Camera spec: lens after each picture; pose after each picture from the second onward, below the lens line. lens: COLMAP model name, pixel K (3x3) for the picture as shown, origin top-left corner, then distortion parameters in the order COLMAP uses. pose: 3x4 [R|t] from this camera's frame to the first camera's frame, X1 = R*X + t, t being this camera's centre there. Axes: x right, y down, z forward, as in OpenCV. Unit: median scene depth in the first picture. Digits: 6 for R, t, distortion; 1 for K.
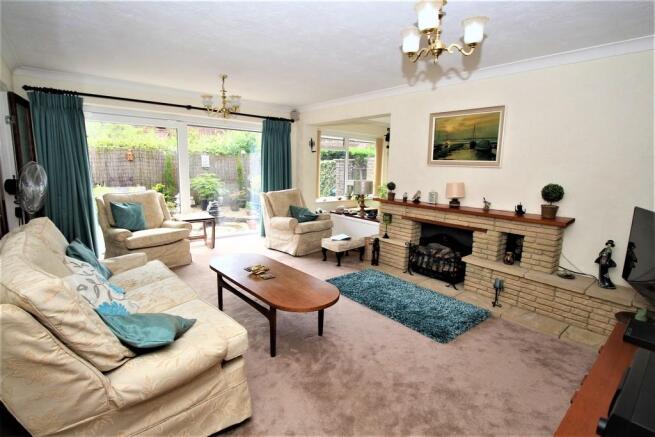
lens RADIAL K [[330.2, 0, 327.2], [0, 330.2, 217.8], [0, 0, 1]] dist [0.020708, -0.002881]
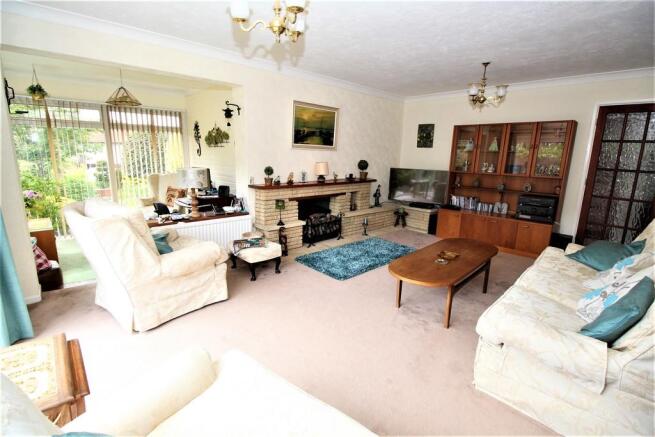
lens RADIAL K [[309.4, 0, 326.3], [0, 309.4, 217.0], [0, 0, 1]] dist [0.002476, 0.002204]
pose [[-0.052648, -0.218533, 0.974408, -0.798965], [0.147622, 0.963338, 0.224026, -0.163554], [-0.987642, 0.155638, -0.018457, 1.008887]]
